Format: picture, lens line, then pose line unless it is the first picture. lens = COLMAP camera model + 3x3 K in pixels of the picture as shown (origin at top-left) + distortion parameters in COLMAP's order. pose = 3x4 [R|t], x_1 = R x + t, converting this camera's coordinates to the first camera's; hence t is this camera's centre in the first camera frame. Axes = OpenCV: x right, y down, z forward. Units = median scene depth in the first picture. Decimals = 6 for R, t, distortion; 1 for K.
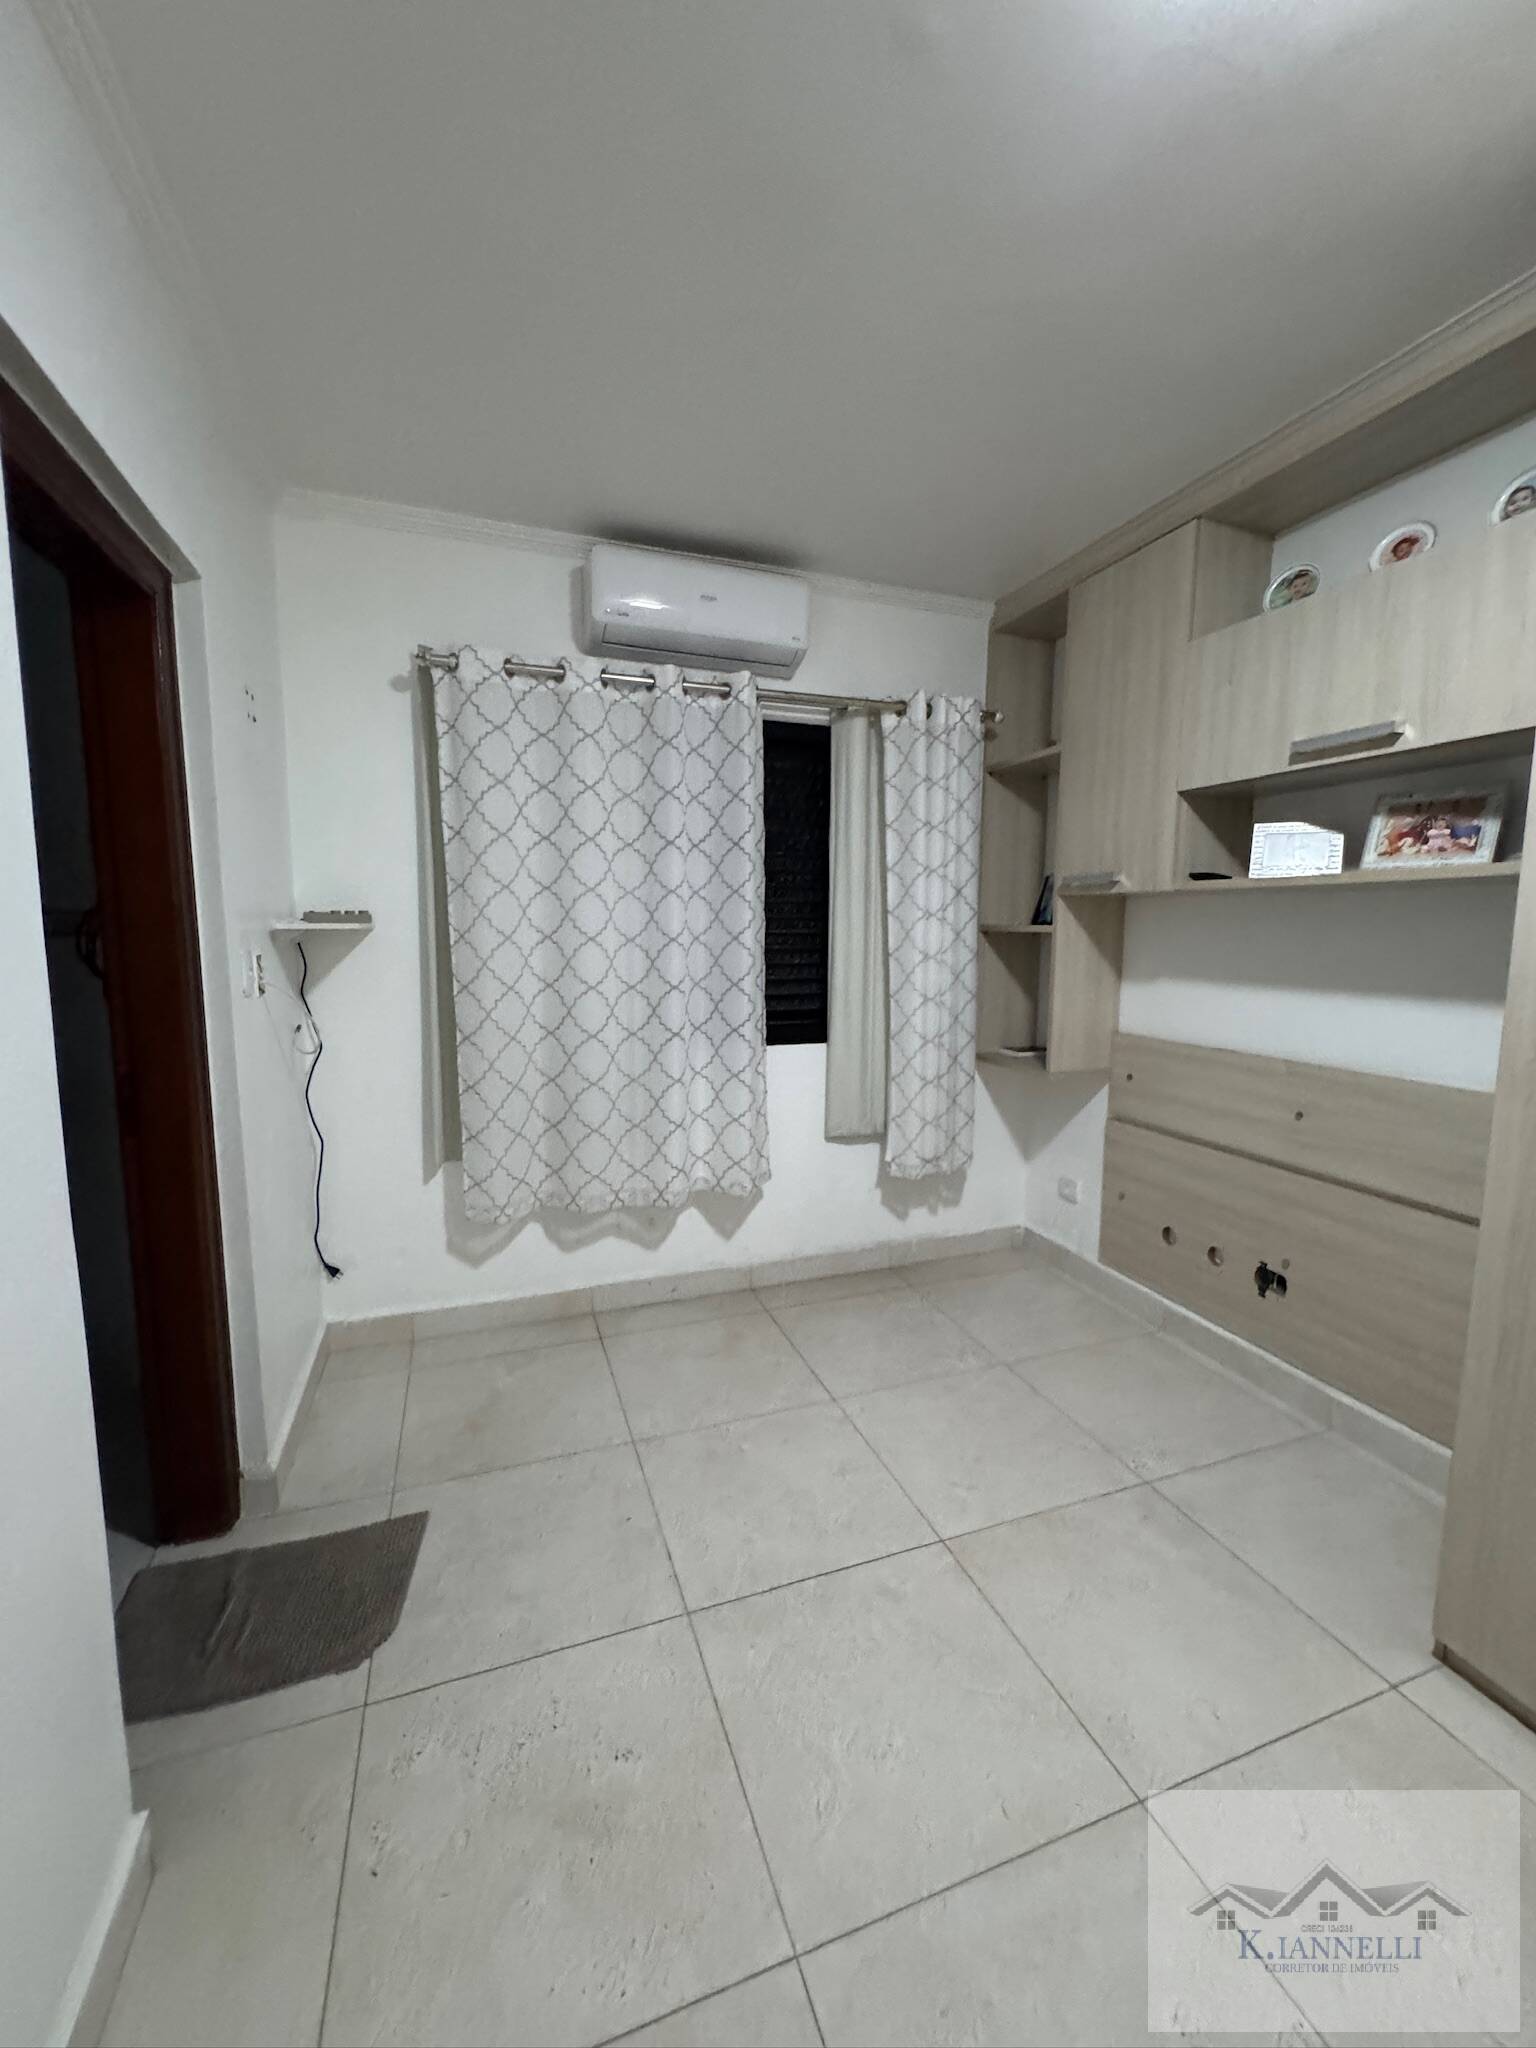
lens RADIAL K [[818.6, 0, 768.0], [0, 818.6, 1024.0], [0, 0, 1]] dist [-0.001880, 0.000104]
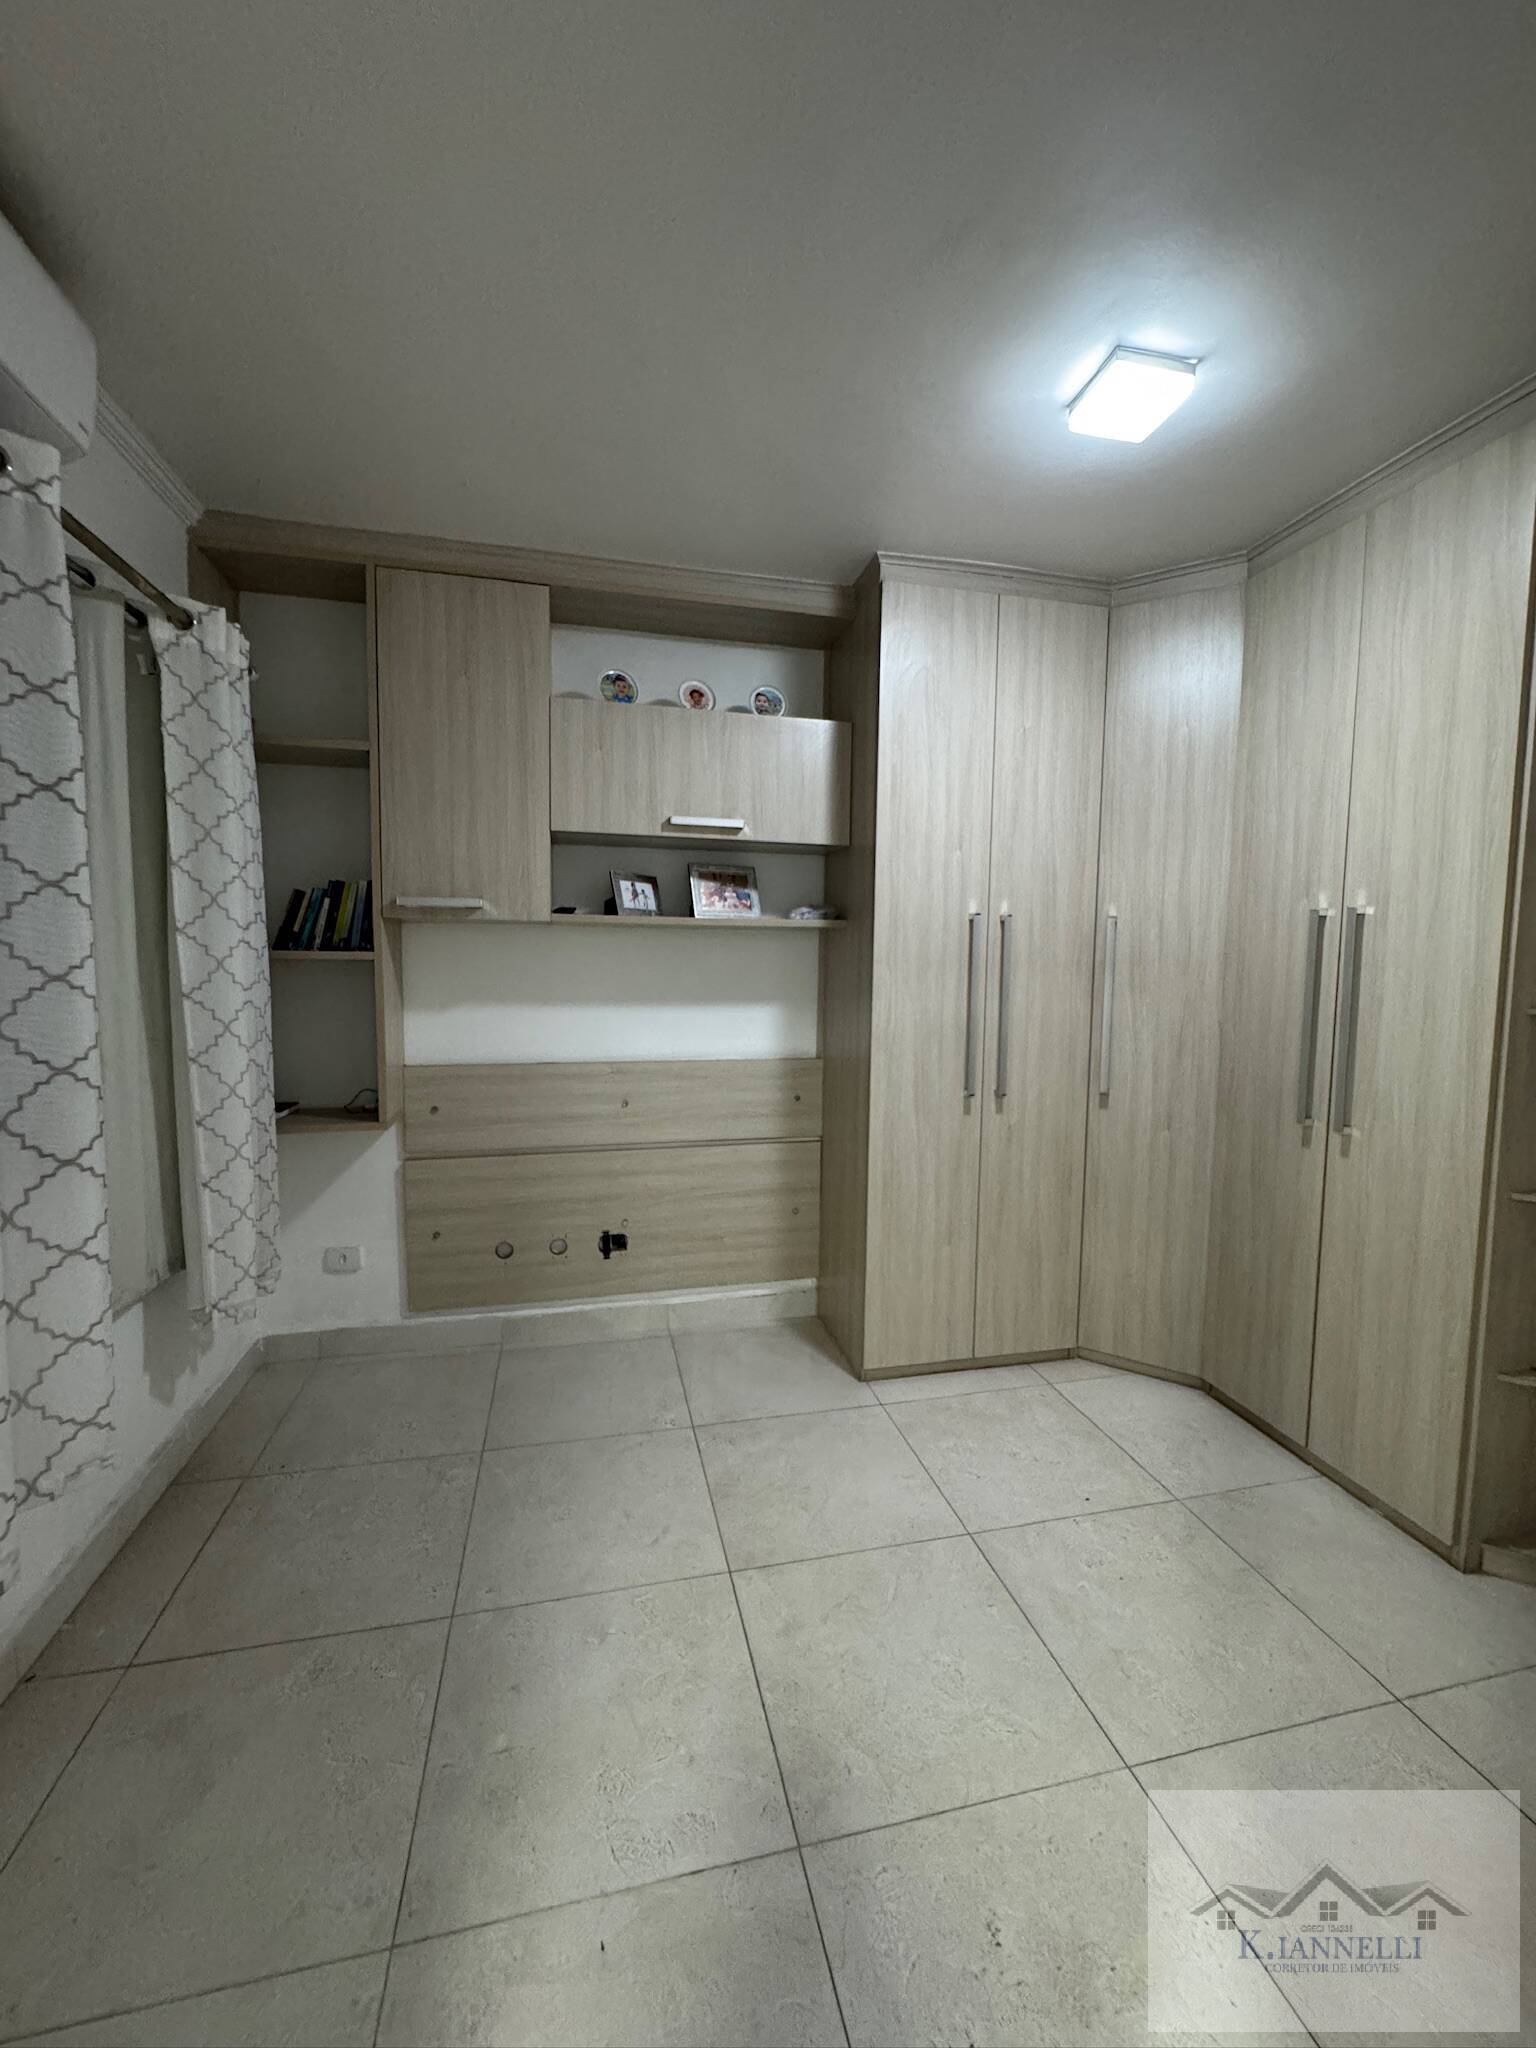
lens RADIAL K [[818.6, 0, 768.0], [0, 818.6, 1024.0], [0, 0, 1]] dist [-0.001880, 0.000104]
pose [[0.119435, -0.085702, 0.989136, -0.538910], [0.105084, 0.991763, 0.073241, -0.075863], [-0.987265, 0.095195, 0.127458, 0.578133]]
